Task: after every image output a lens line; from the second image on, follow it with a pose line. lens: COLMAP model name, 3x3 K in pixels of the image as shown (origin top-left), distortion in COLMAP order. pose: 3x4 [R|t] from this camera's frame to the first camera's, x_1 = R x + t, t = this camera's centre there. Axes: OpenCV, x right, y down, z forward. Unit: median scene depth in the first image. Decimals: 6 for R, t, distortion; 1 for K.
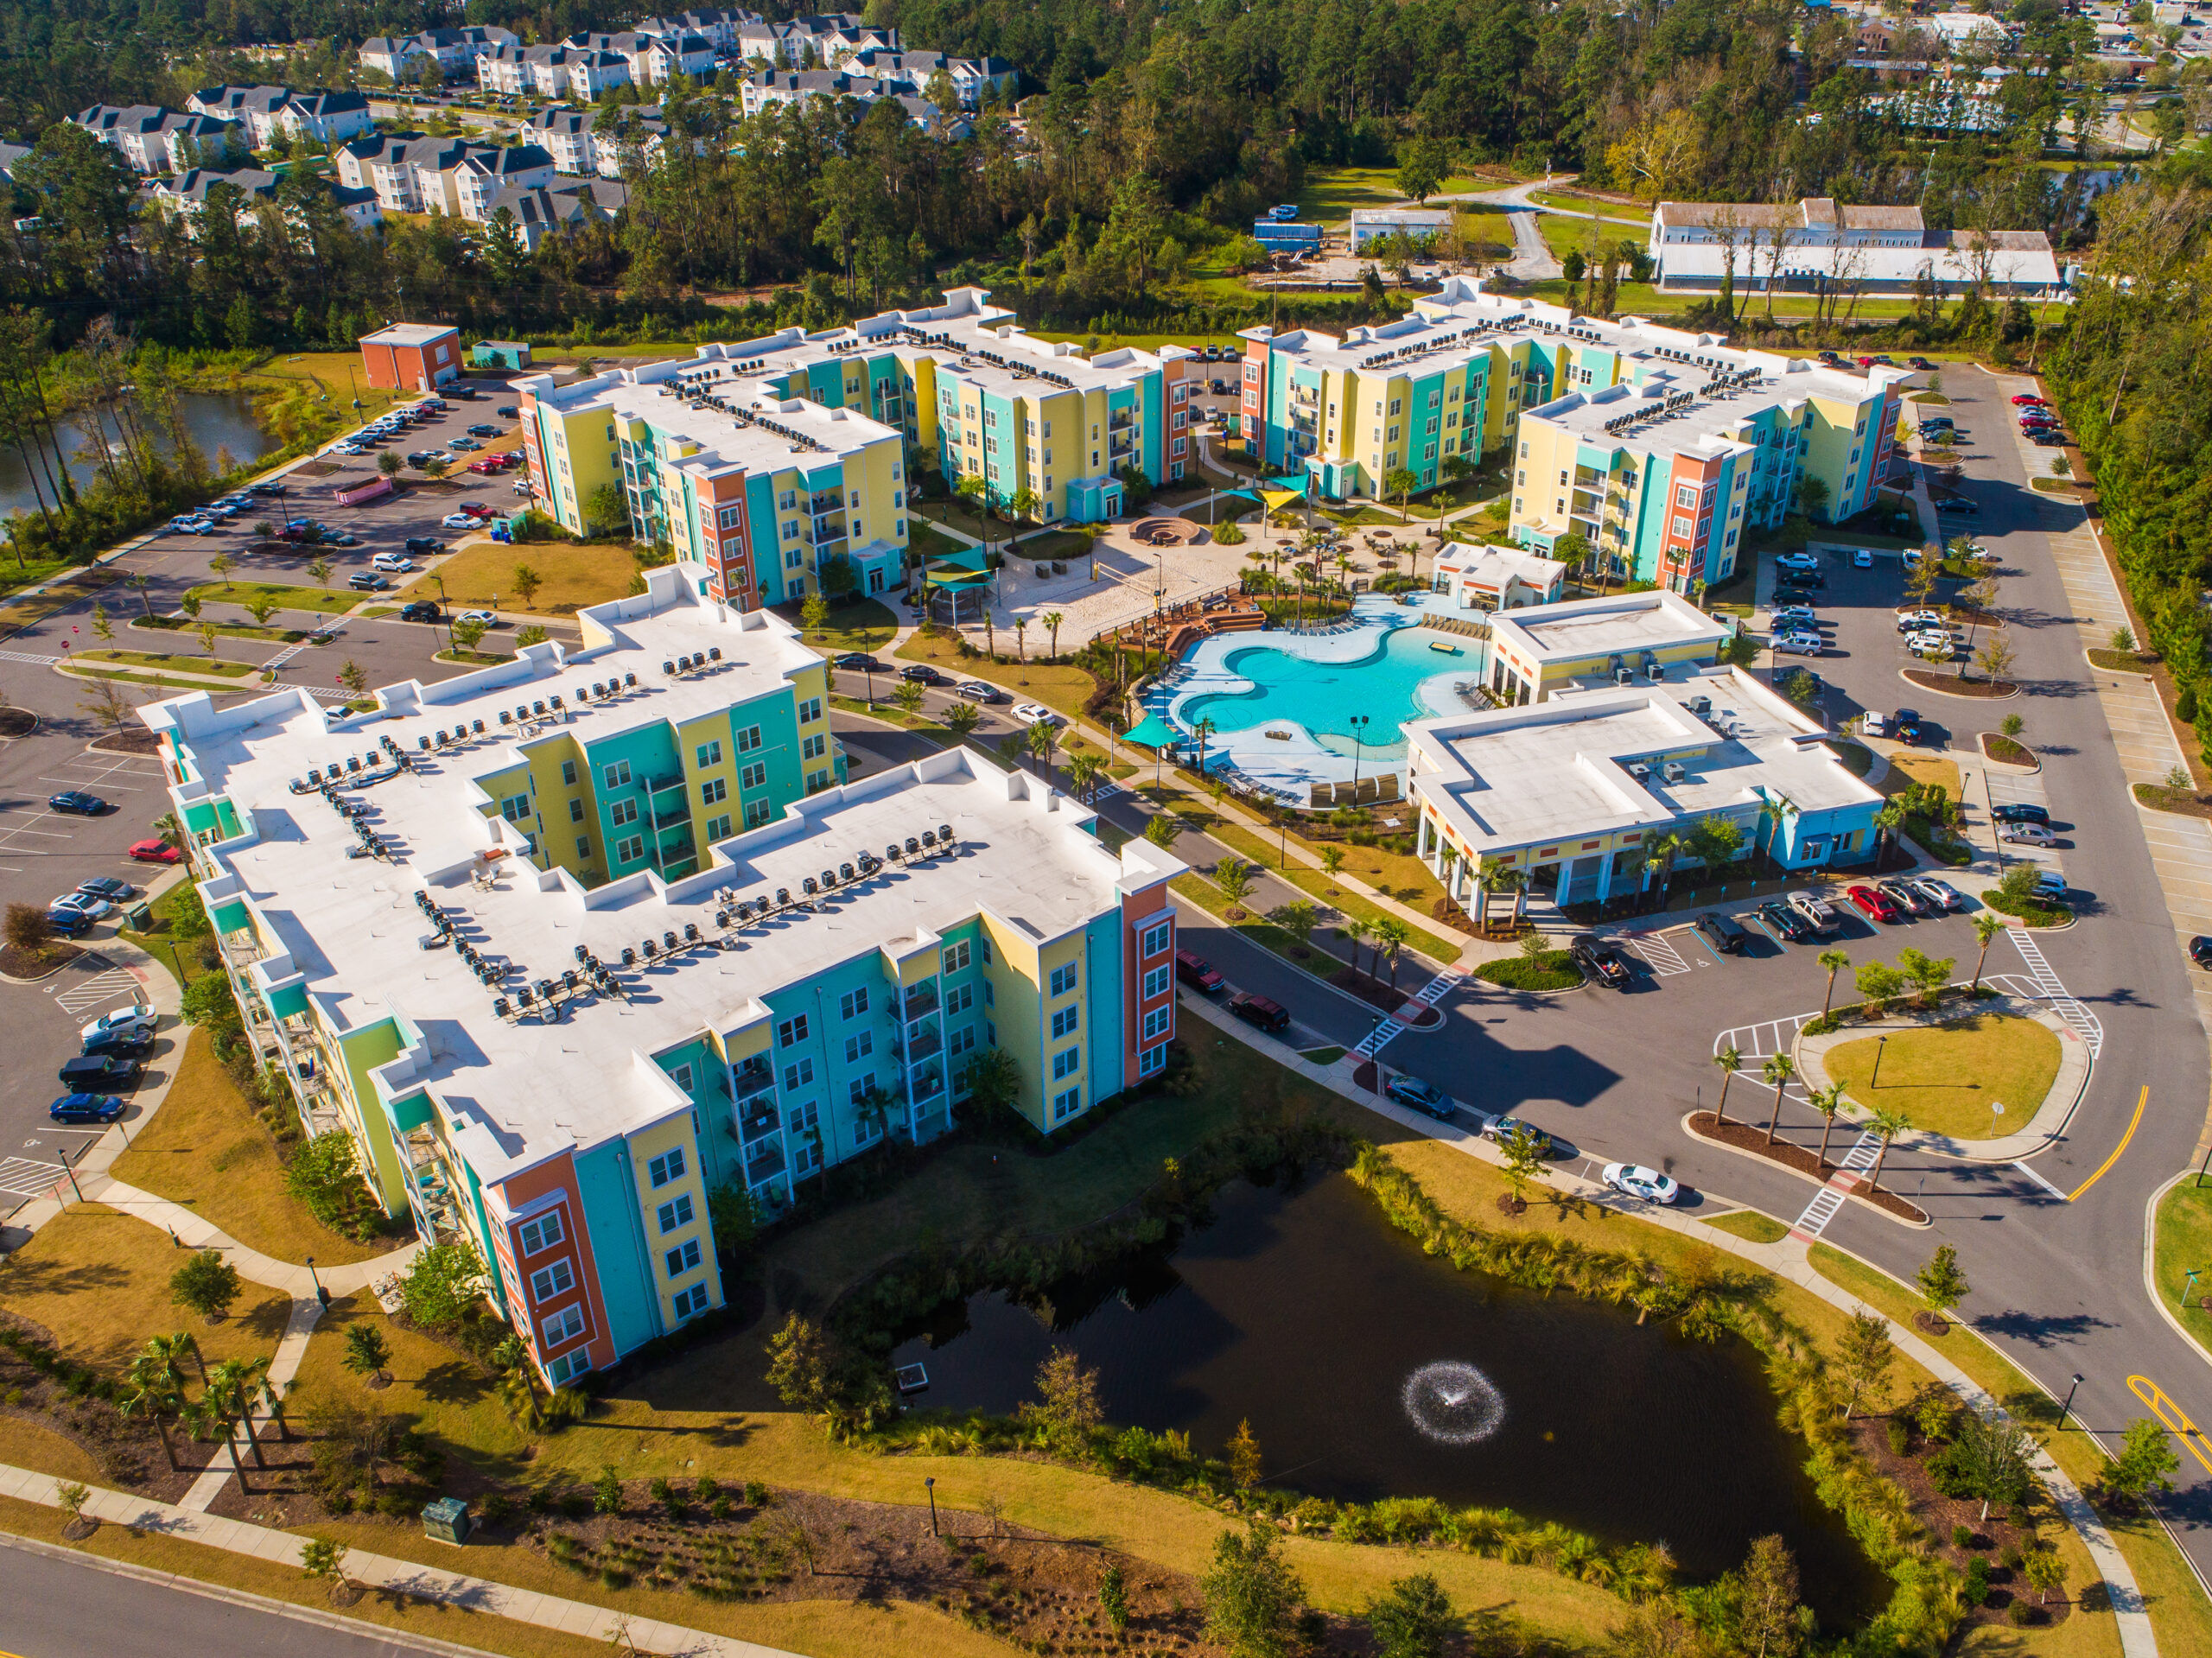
lens RADIAL K [[1753.0, 0, 1102.8], [0, 1753.0, 809.0], [0, 0, 1]] dist [0.006954, -0.010795]
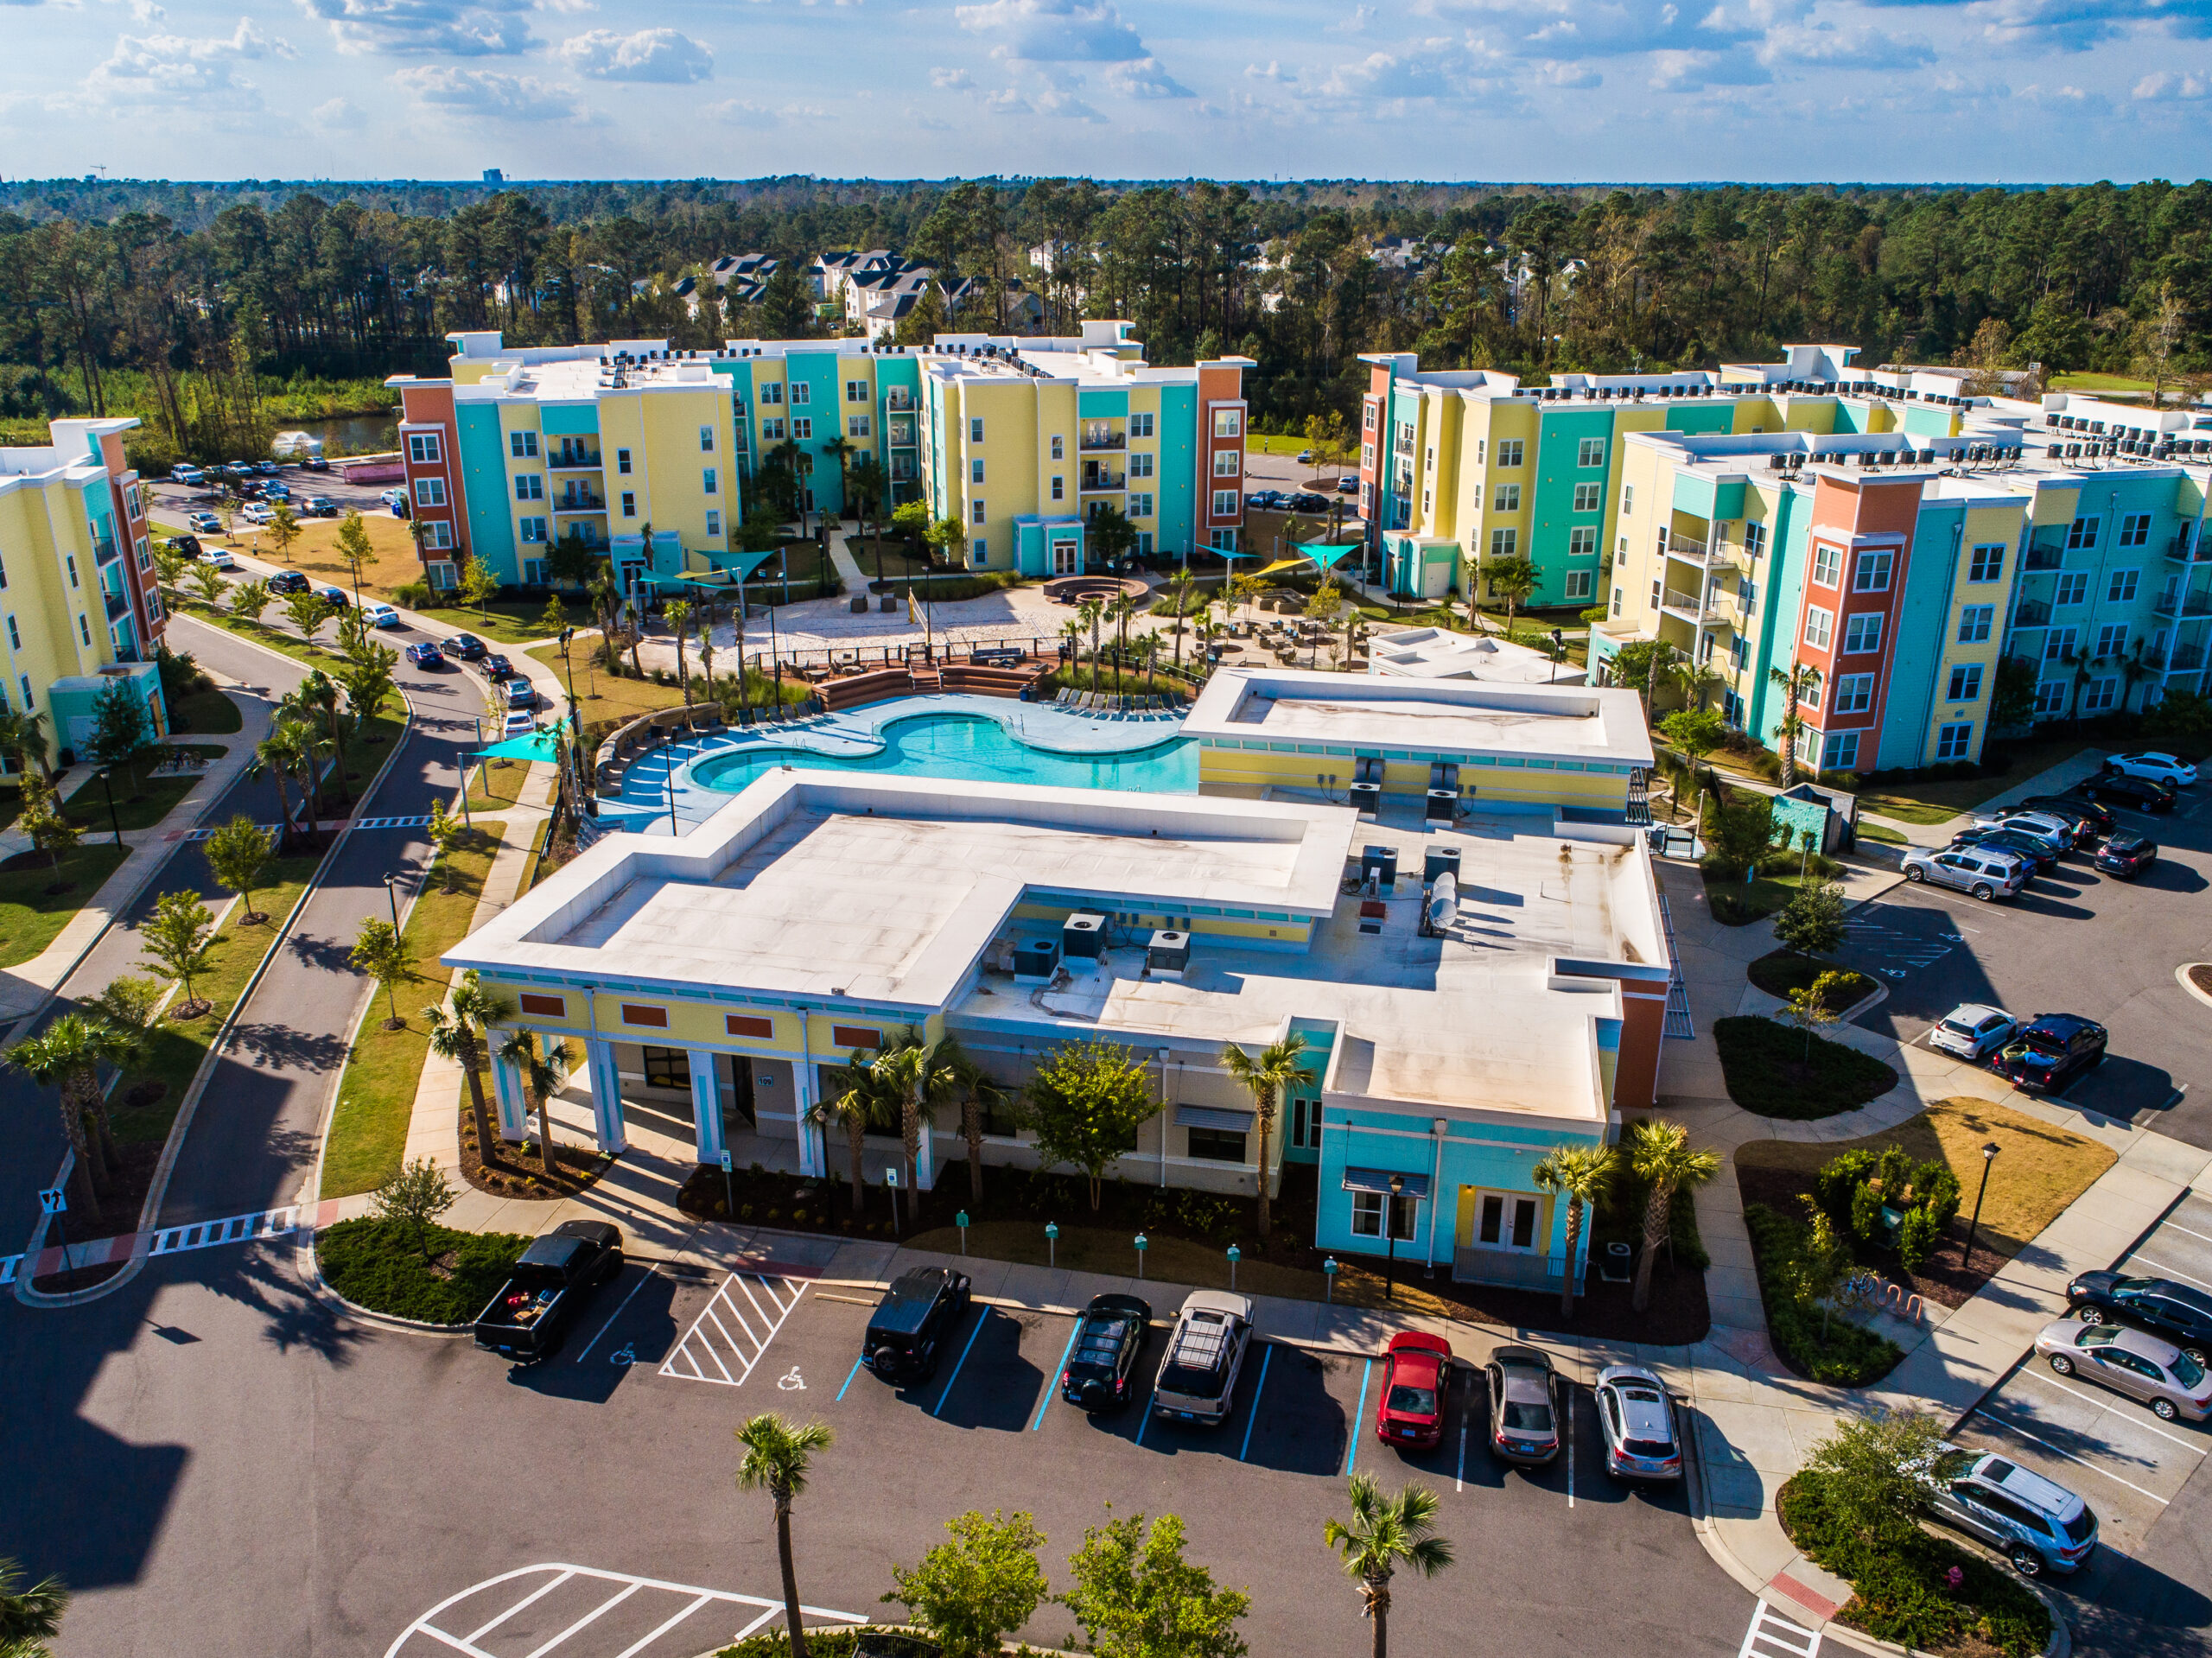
lens RADIAL K [[1753.0, 0, 1100.7], [0, 1753.0, 853.2], [0, 0, 1]] dist [0.006954, -0.010795]
pose [[0.877540, 0.177787, -0.445326, 0.377118], [-0.245876, 0.964172, -0.099586, 0.001753], [0.411666, 0.196885, 0.889813, 0.472489]]
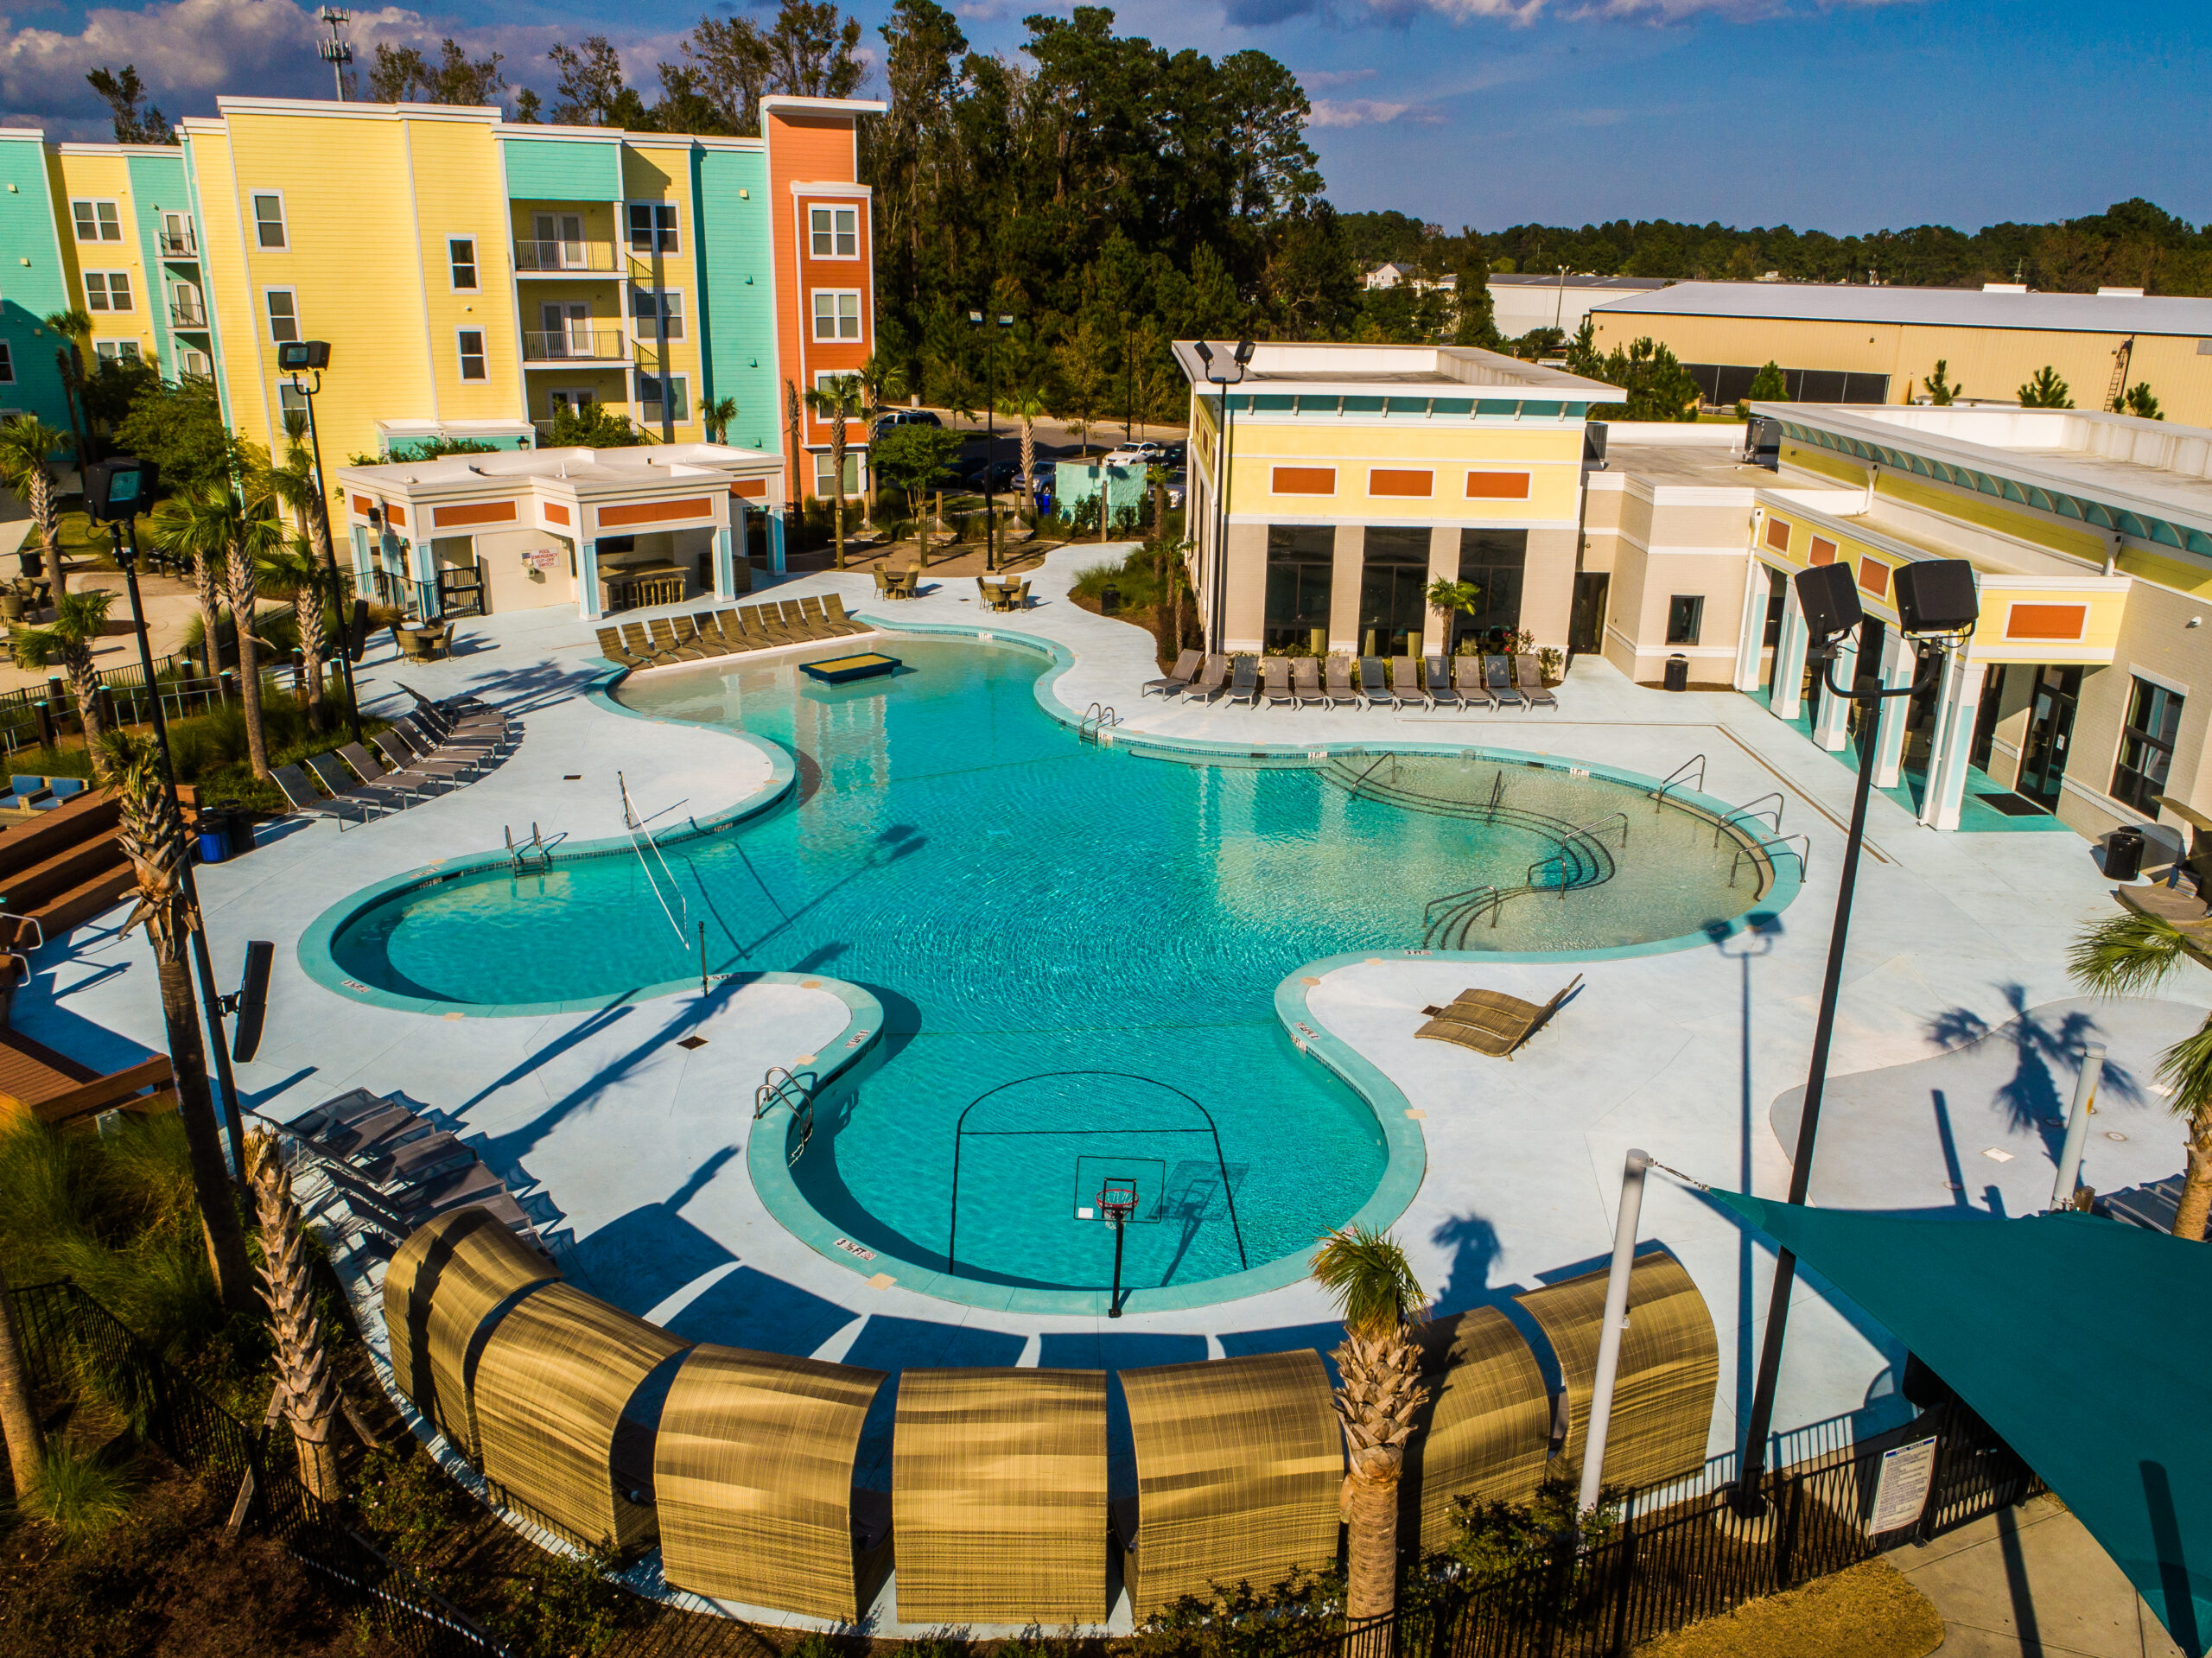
lens RADIAL K [[1753.0, 0, 1122.5], [0, 1753.0, 831.8], [0, 0, 1]] dist [0.006954, -0.010795]
pose [[0.248305, -0.285827, 0.925553, -0.047359], [0.472440, 0.869867, 0.141885, -0.083174], [-0.845663, 0.402037, 0.351029, 0.828204]]
